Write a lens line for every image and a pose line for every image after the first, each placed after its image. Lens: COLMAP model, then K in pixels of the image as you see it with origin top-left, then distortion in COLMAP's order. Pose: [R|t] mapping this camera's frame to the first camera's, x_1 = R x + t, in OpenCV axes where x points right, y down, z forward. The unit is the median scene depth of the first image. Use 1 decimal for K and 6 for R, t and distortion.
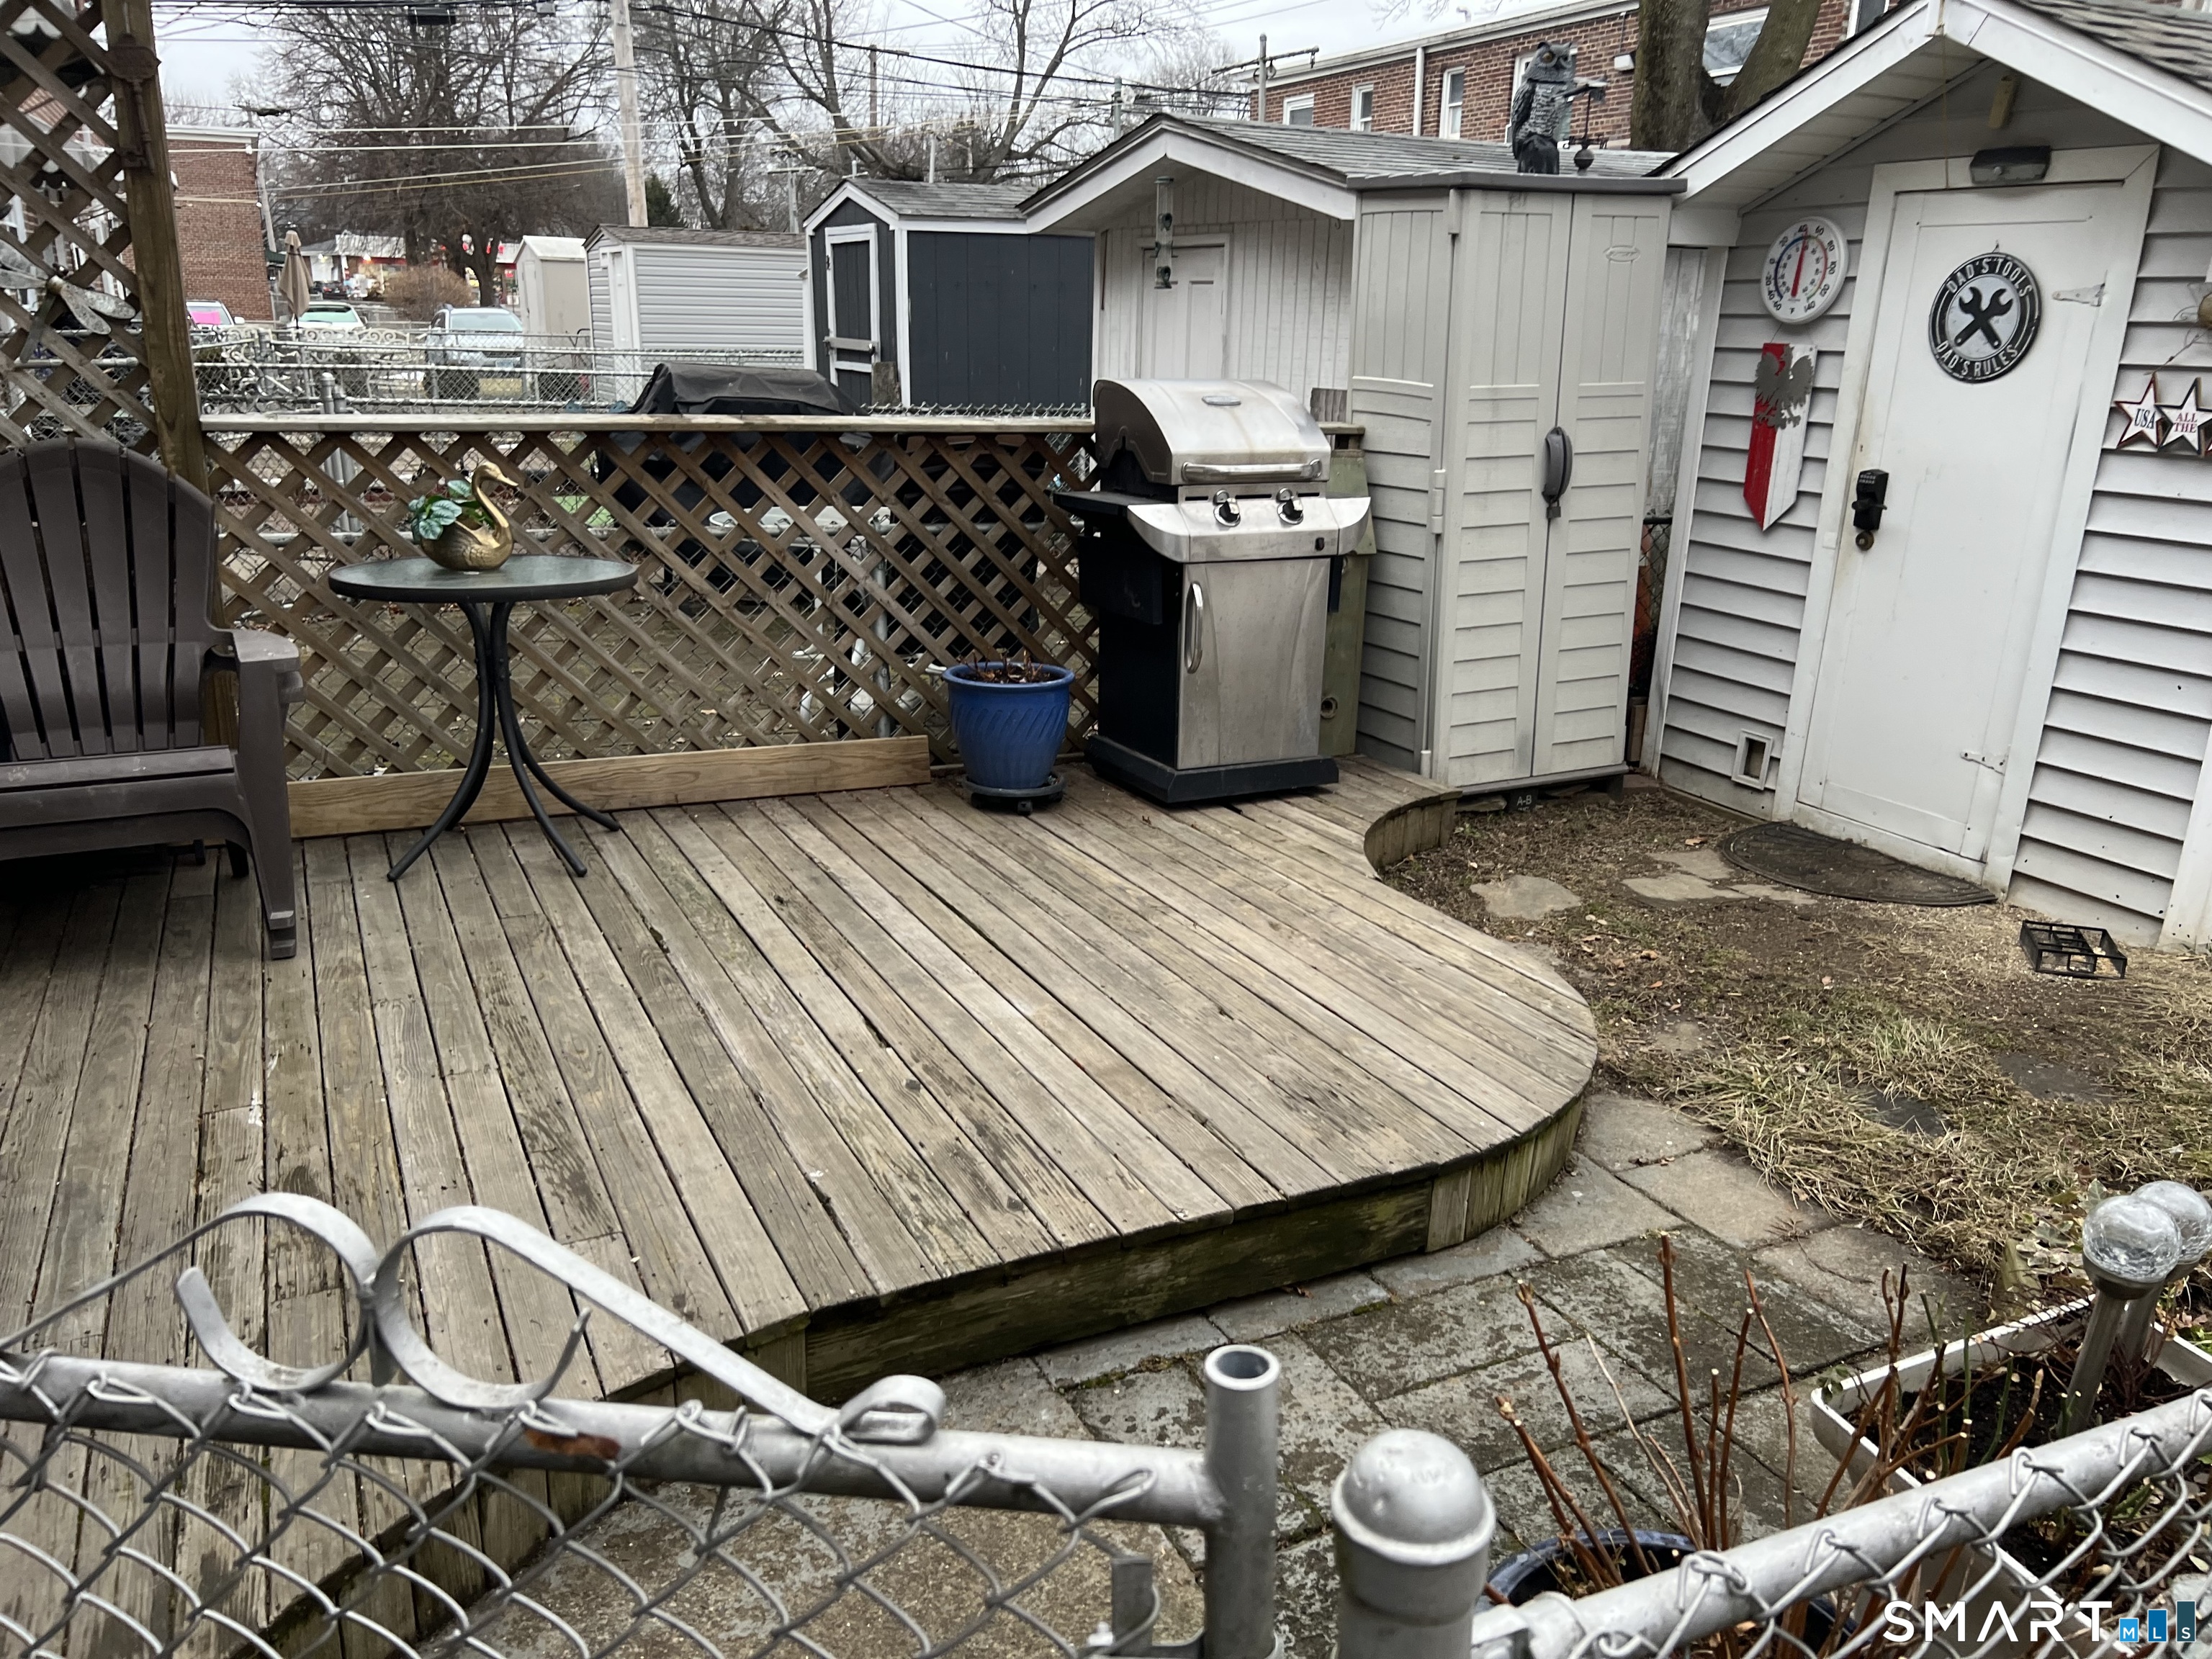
lens RADIAL K [[1681.1, 0, 1101.1], [0, 1681.1, 849.7], [0, 0, 1]] dist [0.057884, -0.072665]
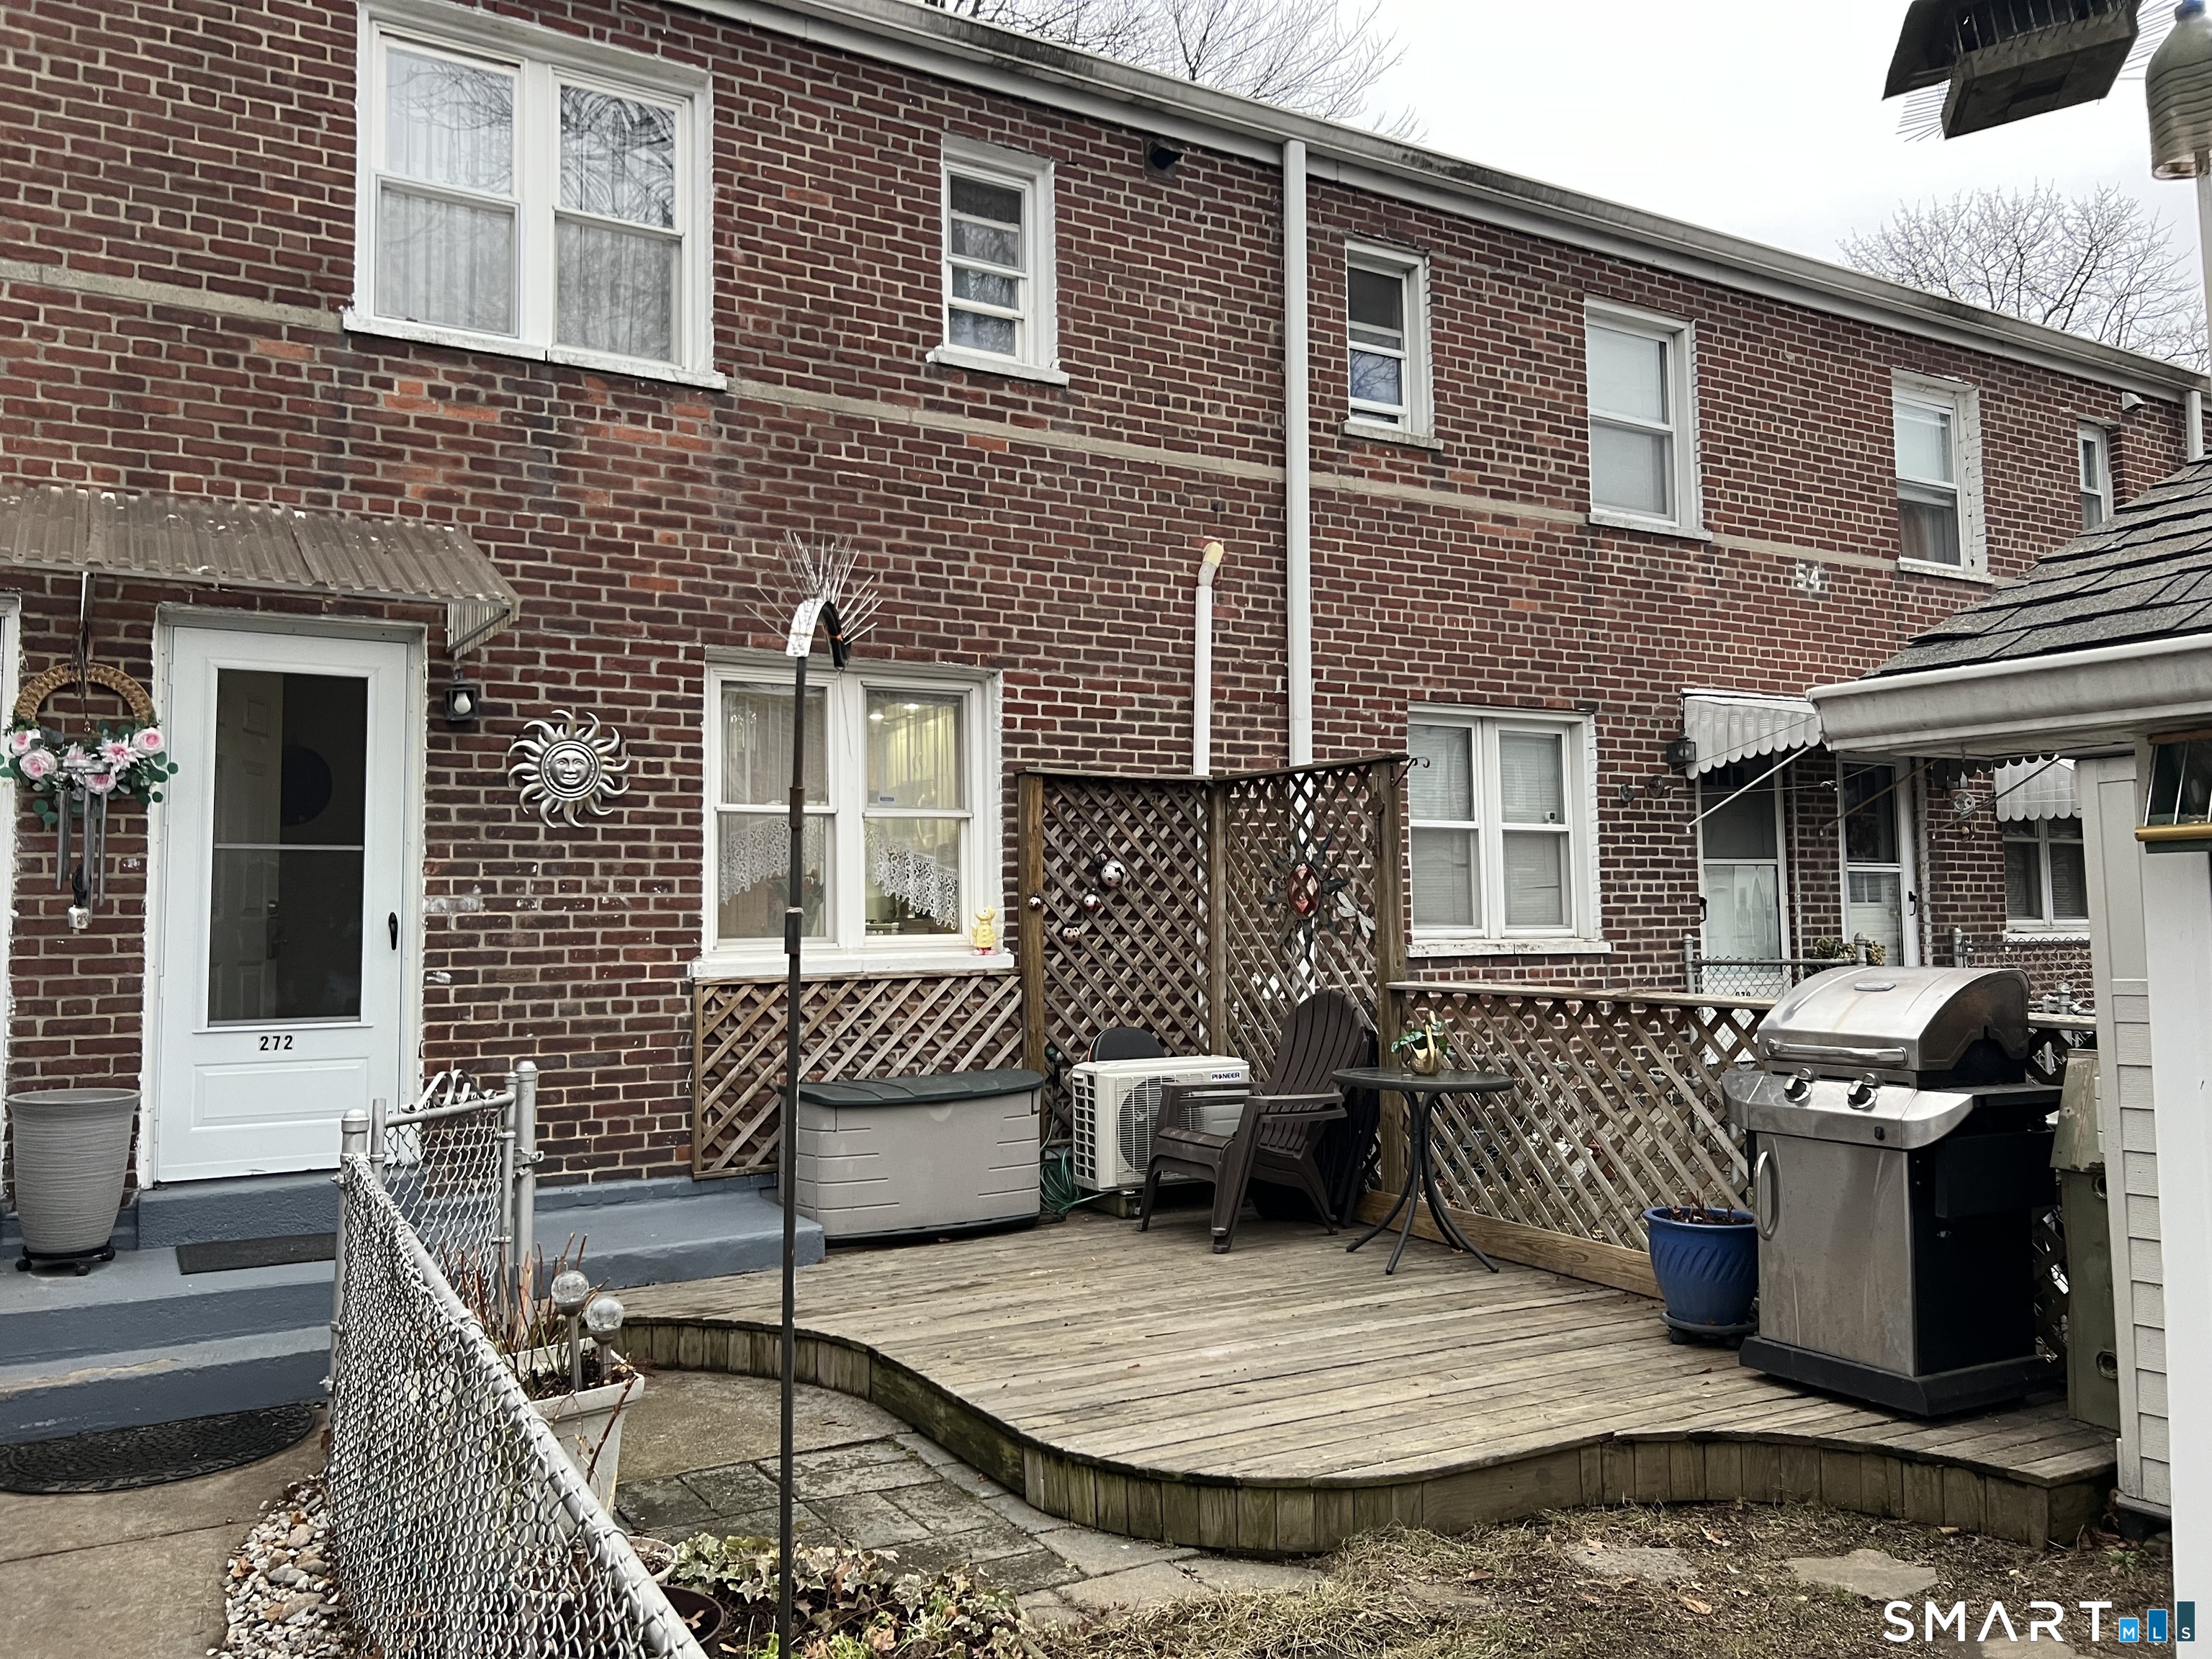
lens RADIAL K [[1681.1, 0, 1066.4], [0, 1681.1, 821.6], [0, 0, 1]] dist [0.057884, -0.072665]
pose [[0.053769, -0.086089, -0.994835, 1.689620], [-0.294534, 0.950585, -0.098179, -0.192369], [0.954127, 0.298291, 0.025756, 0.788650]]
